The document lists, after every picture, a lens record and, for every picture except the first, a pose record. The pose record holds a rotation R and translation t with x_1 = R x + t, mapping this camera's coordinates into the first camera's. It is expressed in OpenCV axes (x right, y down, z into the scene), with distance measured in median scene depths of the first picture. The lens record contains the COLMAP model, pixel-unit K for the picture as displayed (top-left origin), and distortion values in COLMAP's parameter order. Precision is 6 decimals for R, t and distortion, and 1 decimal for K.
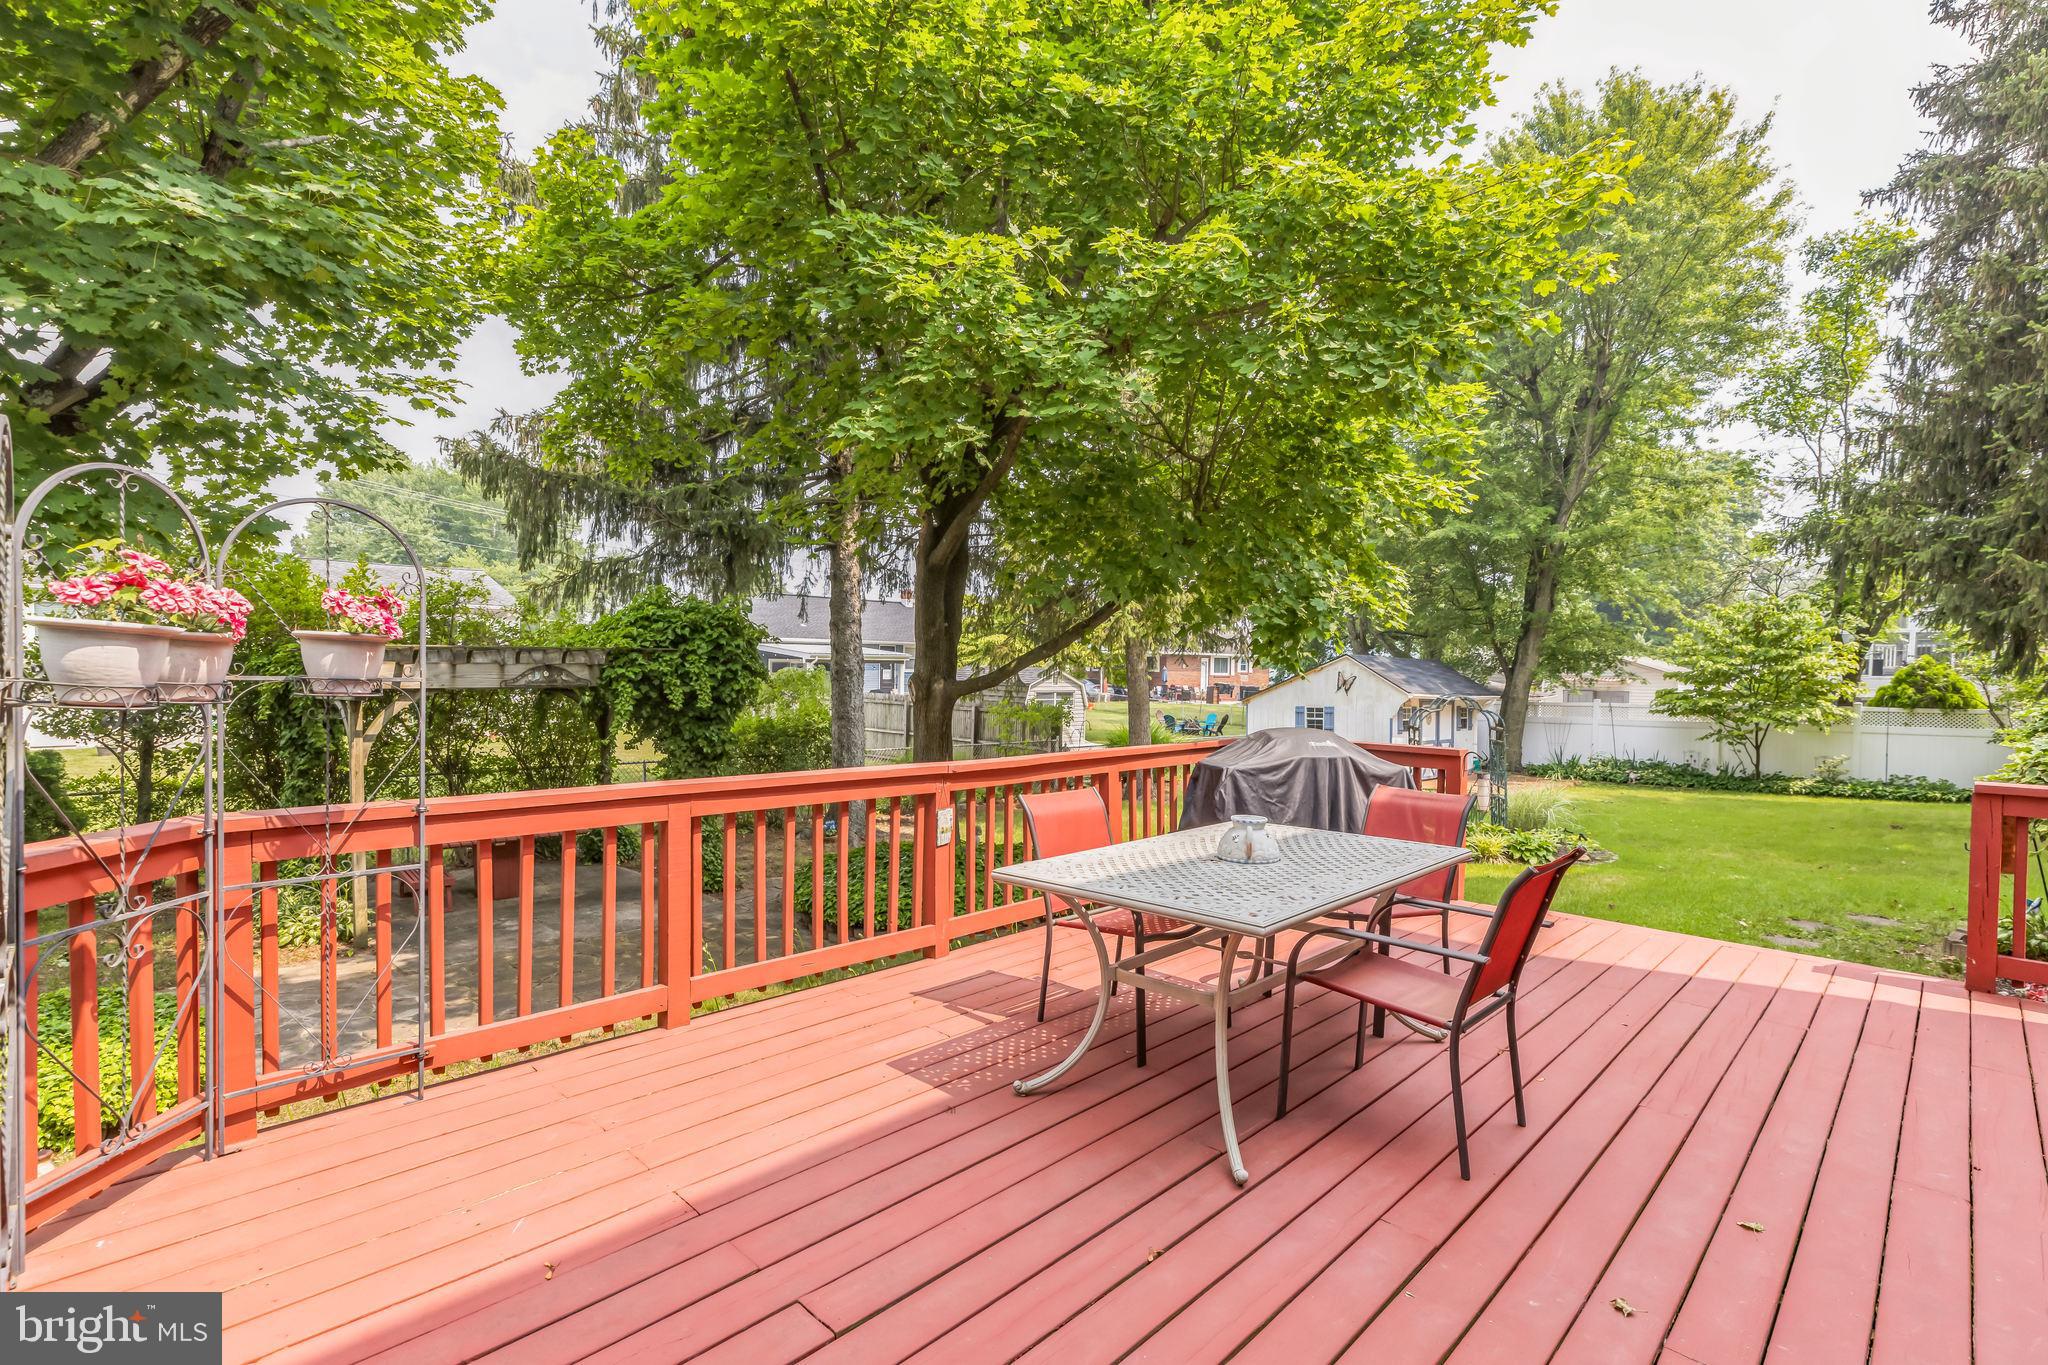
lens RADIAL K [[938.8, 0, 1033.2], [0, 938.8, 689.2], [0, 0, 1]] dist [0.004124, 0.000635]
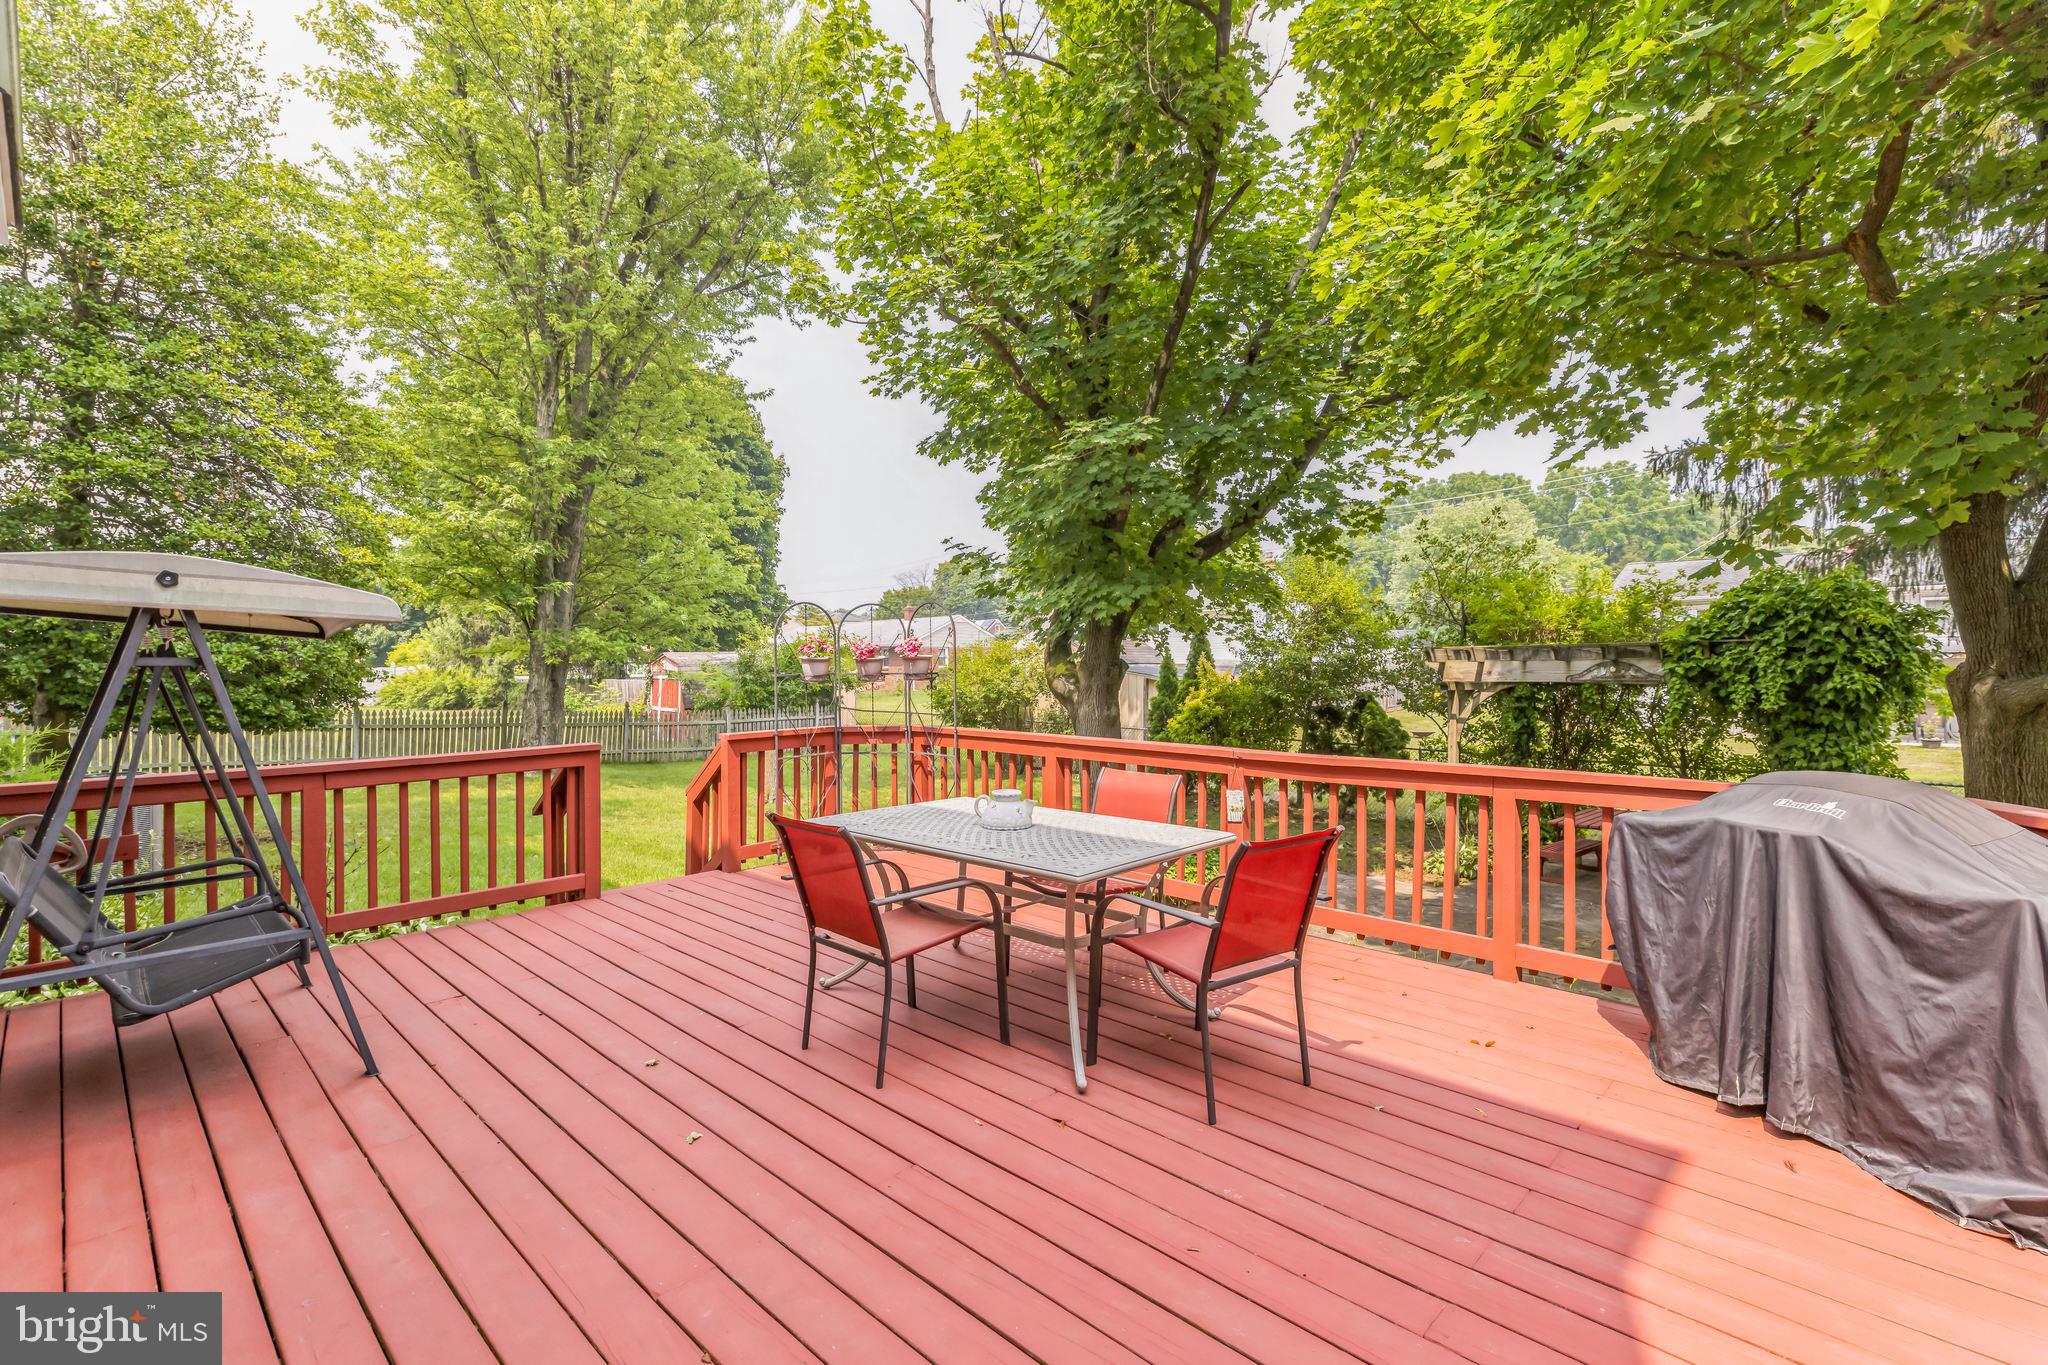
lens RADIAL K [[938.8, 0, 1034.5], [0, 938.8, 681.8], [0, 0, 1]] dist [0.004124, 0.000635]
pose [[0.021861, 0.011360, -0.999696, 0.365358], [-0.013625, 0.999846, 0.011064, -0.004107], [0.999668, 0.013379, 0.022012, 0.262144]]
